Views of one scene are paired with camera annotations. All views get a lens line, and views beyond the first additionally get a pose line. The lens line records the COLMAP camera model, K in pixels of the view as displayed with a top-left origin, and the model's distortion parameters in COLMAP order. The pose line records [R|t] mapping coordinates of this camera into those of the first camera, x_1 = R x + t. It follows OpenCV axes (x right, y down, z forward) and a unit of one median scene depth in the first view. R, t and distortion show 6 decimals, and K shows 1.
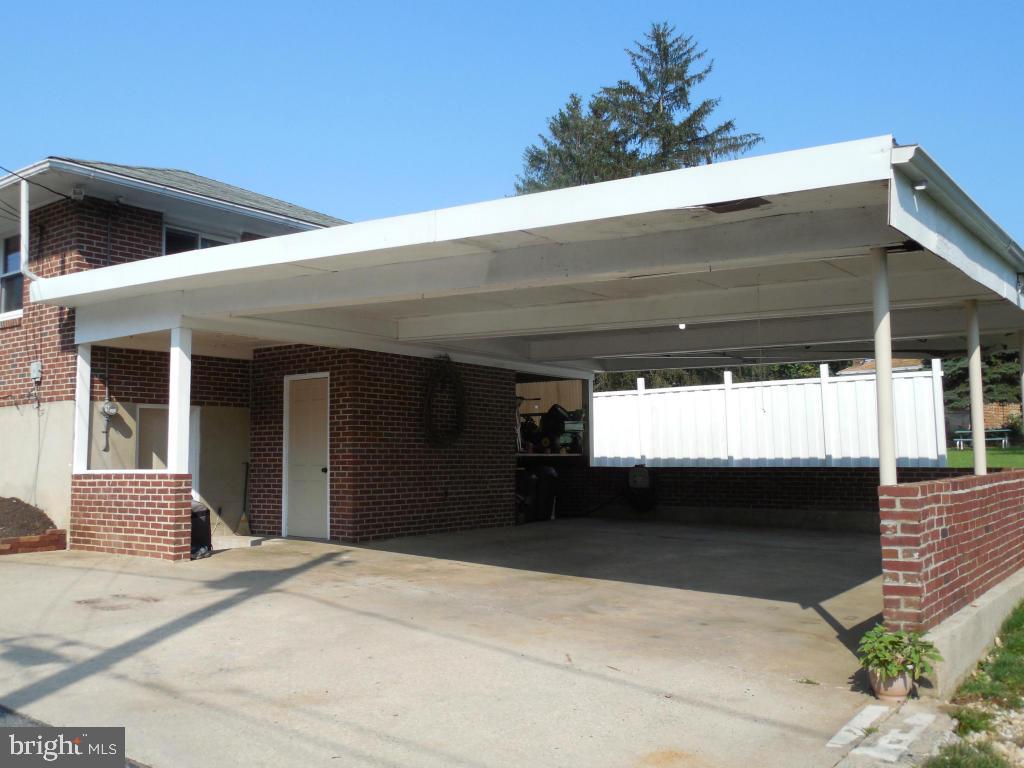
lens RADIAL K [[921.2, 0, 511.3], [0, 921.2, 385.6], [0, 0, 1]] dist [0.010575, 0.000458]
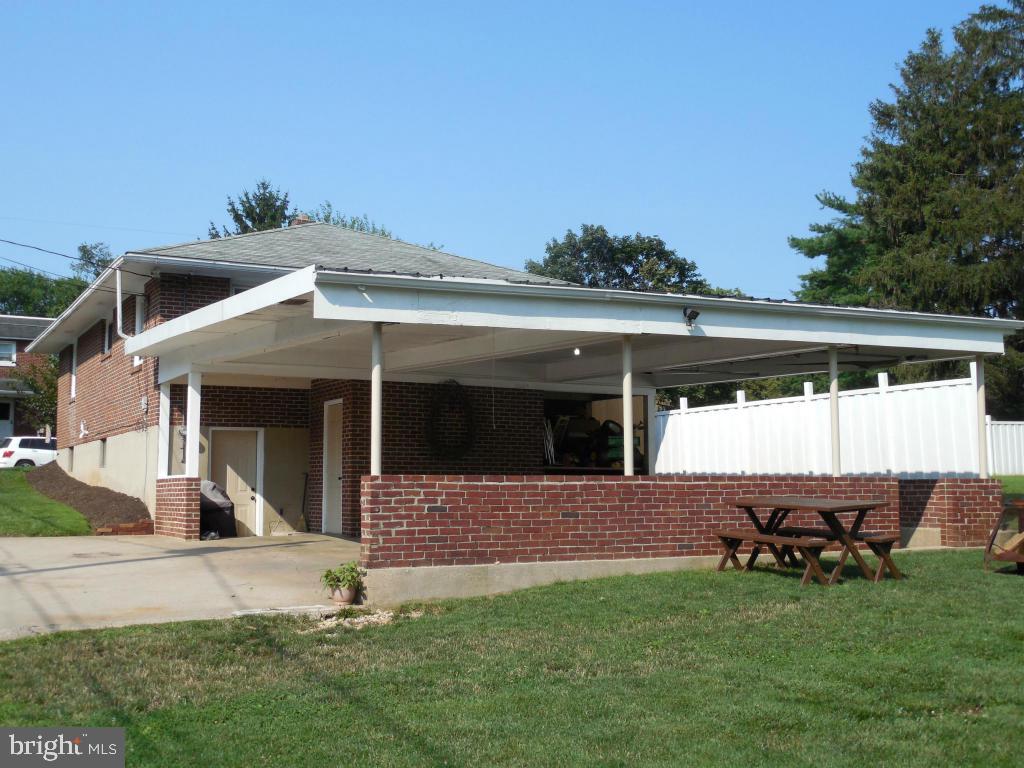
lens RADIAL K [[1163.3, 0, 512.2], [0, 1163.3, 381.2], [0, 0, 1]] dist [0.019518, 0.000000]
pose [[0.912250, -0.031100, -0.408452, 0.659492], [0.025501, 0.999491, -0.019146, -0.002328], [0.408840, 0.007050, 0.912579, -0.330468]]
